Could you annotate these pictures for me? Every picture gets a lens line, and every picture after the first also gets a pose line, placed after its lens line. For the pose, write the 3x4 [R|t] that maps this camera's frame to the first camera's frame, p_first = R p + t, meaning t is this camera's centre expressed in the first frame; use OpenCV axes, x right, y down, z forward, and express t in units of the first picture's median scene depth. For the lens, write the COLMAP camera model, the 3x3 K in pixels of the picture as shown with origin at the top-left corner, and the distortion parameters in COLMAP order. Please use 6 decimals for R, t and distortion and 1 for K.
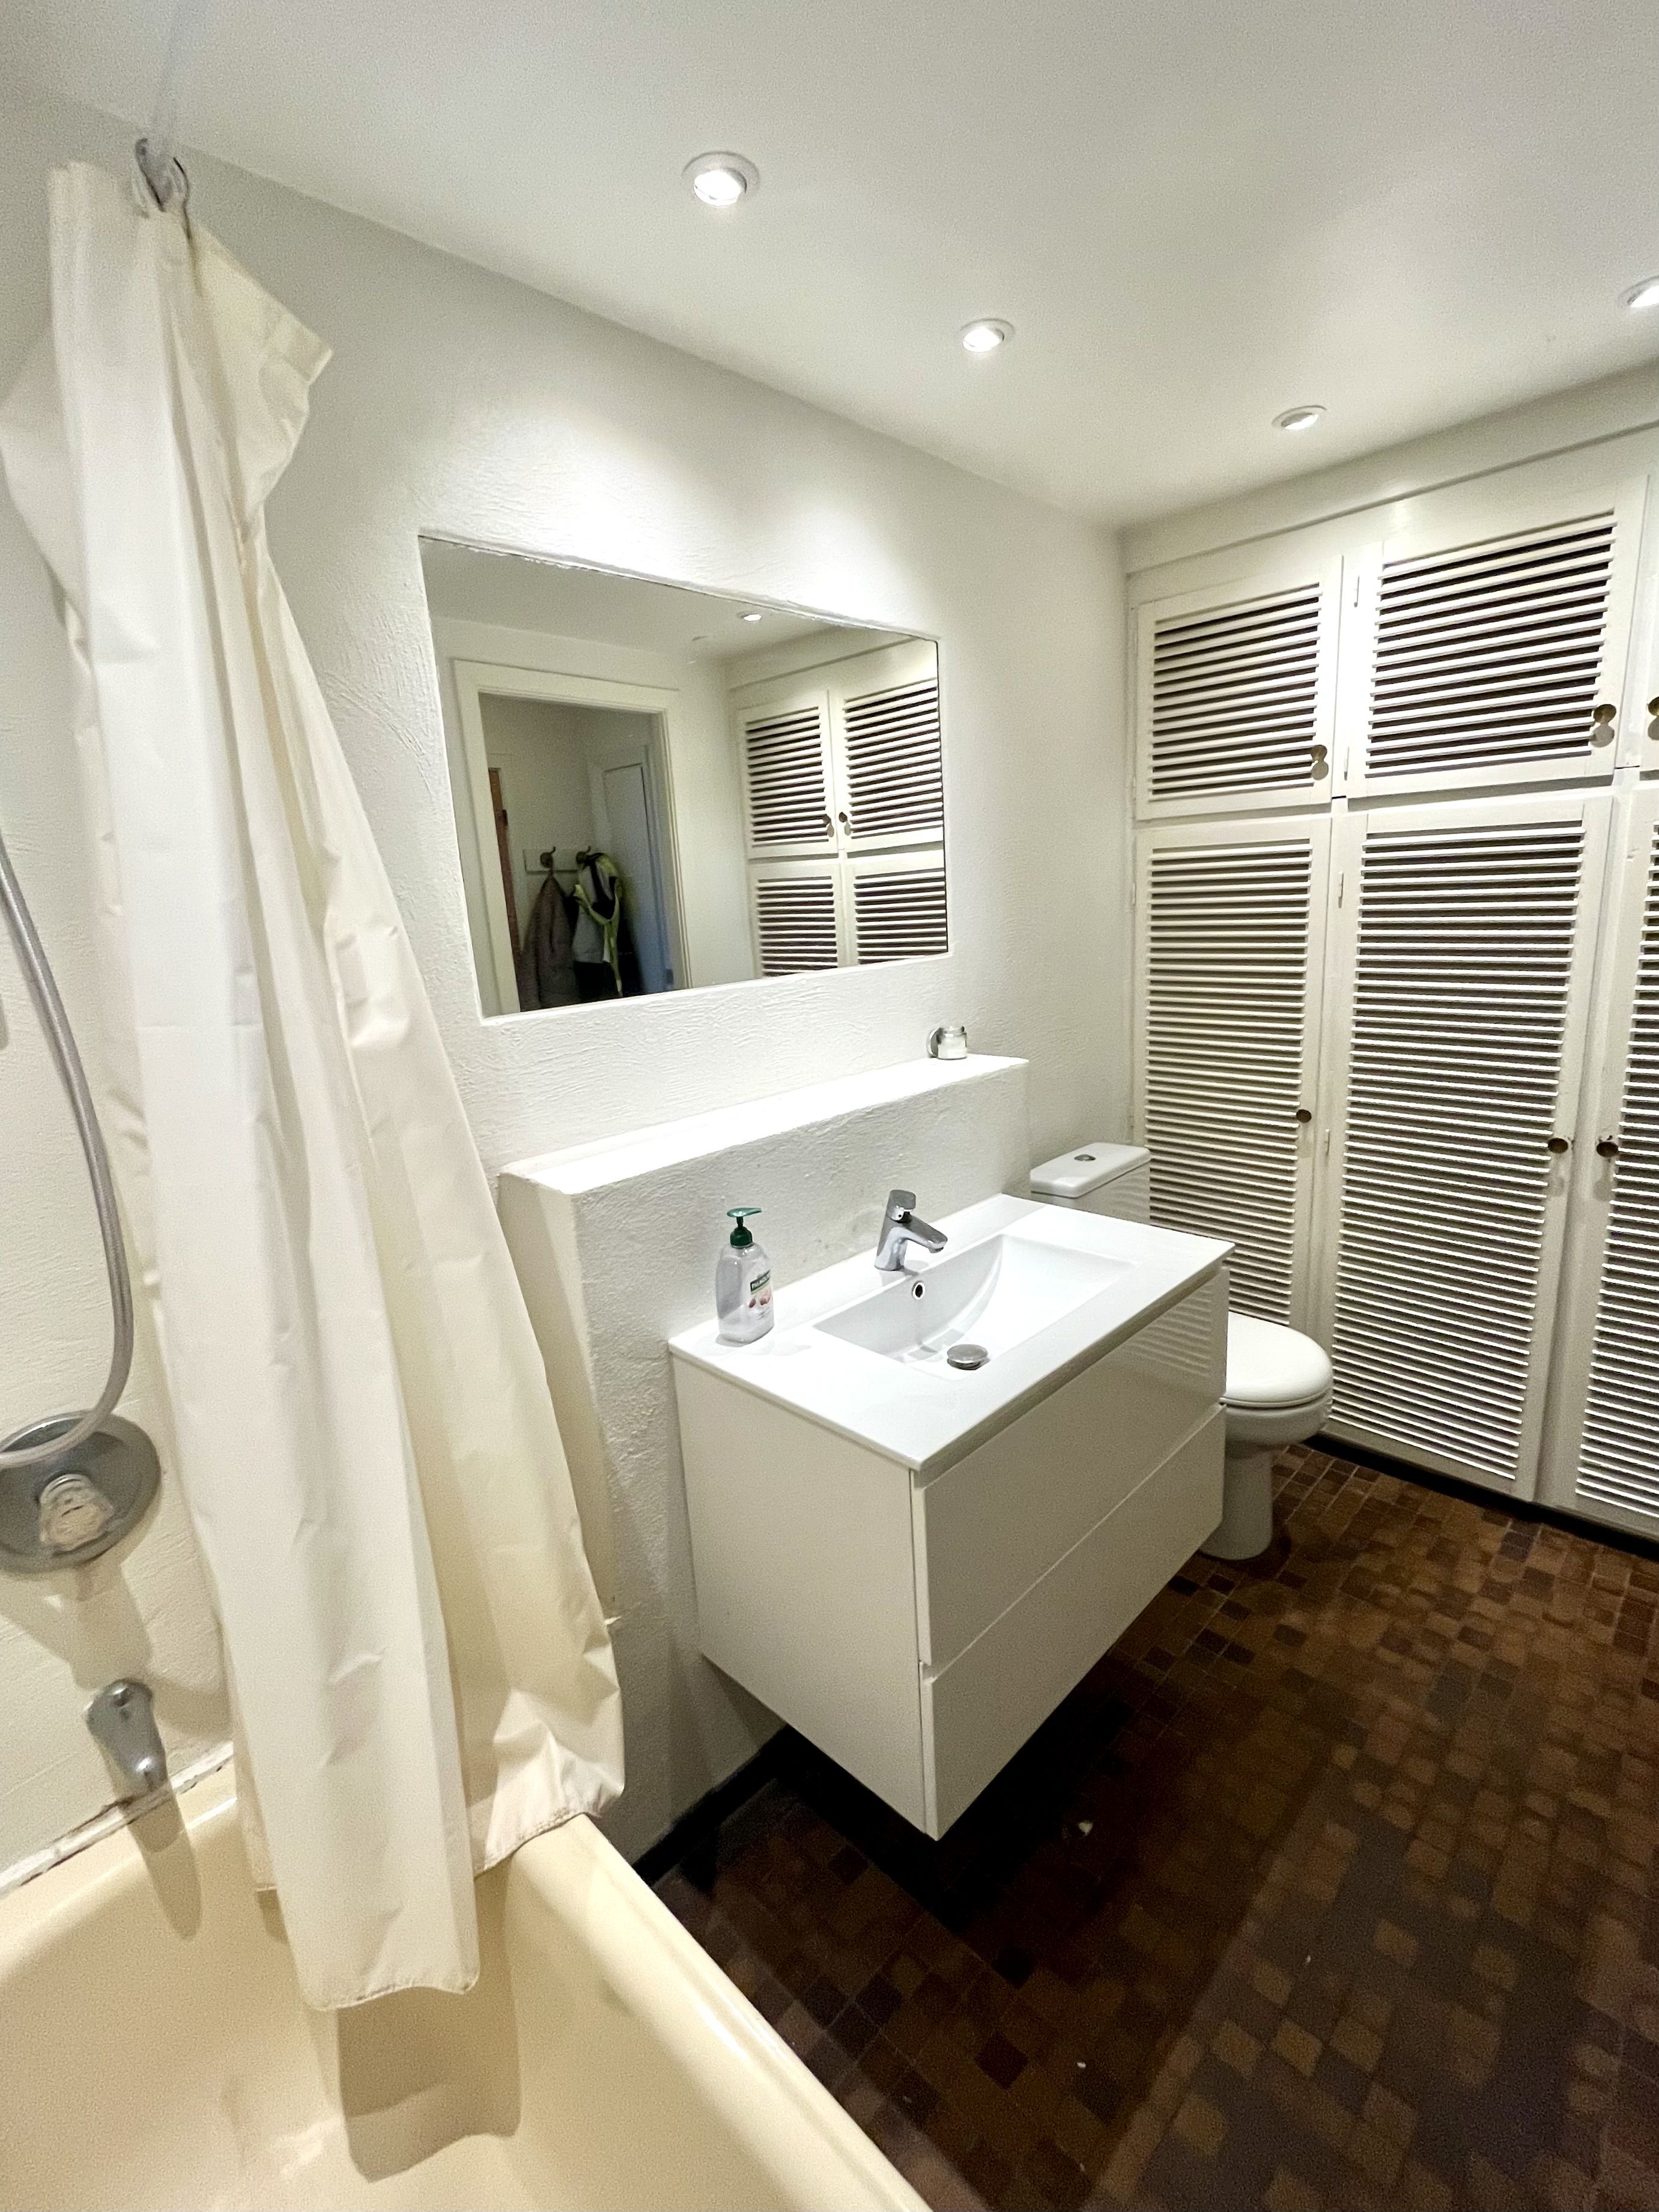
lens RADIAL K [[966.9, 0, 829.5], [0, 966.9, 1106.0], [0, 0, 1]] dist [-0.000373, -0.000253]
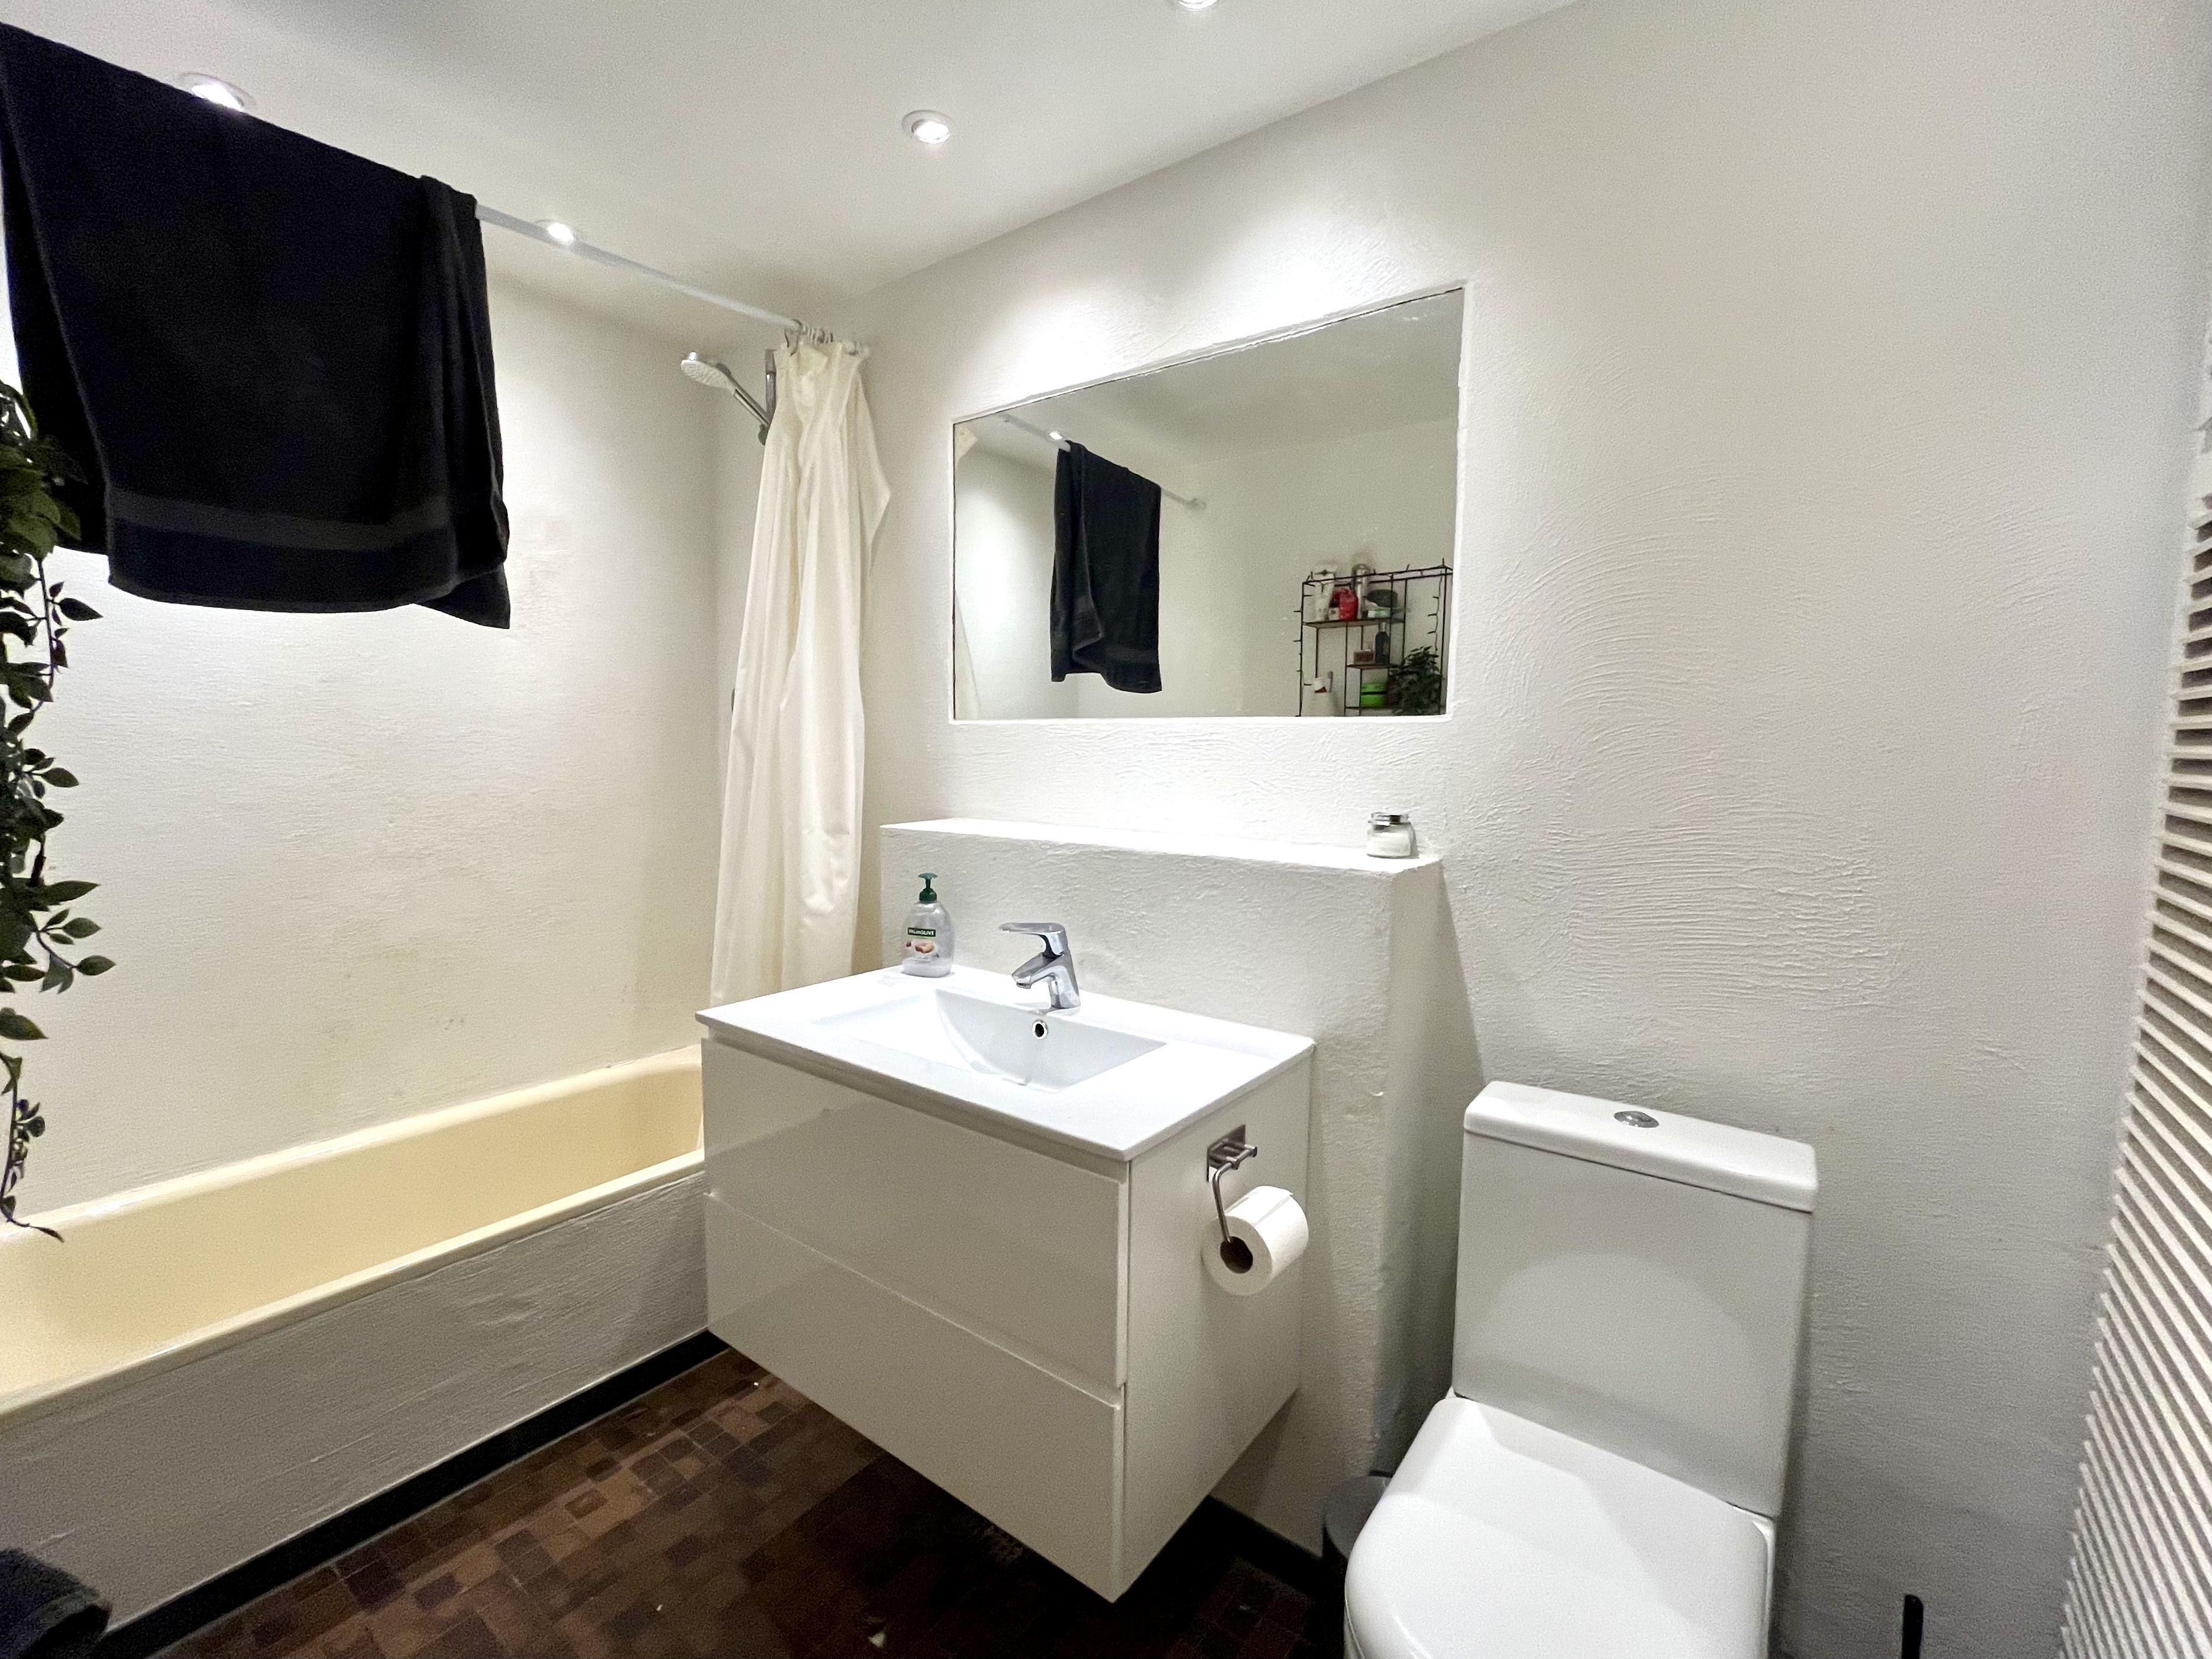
lens RADIAL K [[966.9, 0, 1106.0], [0, 966.9, 829.5], [0, 0, 1]] dist [-0.000373, -0.000253]
pose [[0.149260, 0.149628, -0.977411, 1.070514], [-0.234352, 0.965674, 0.112043, -0.134558], [0.960625, 0.212335, 0.179202, 0.887509]]
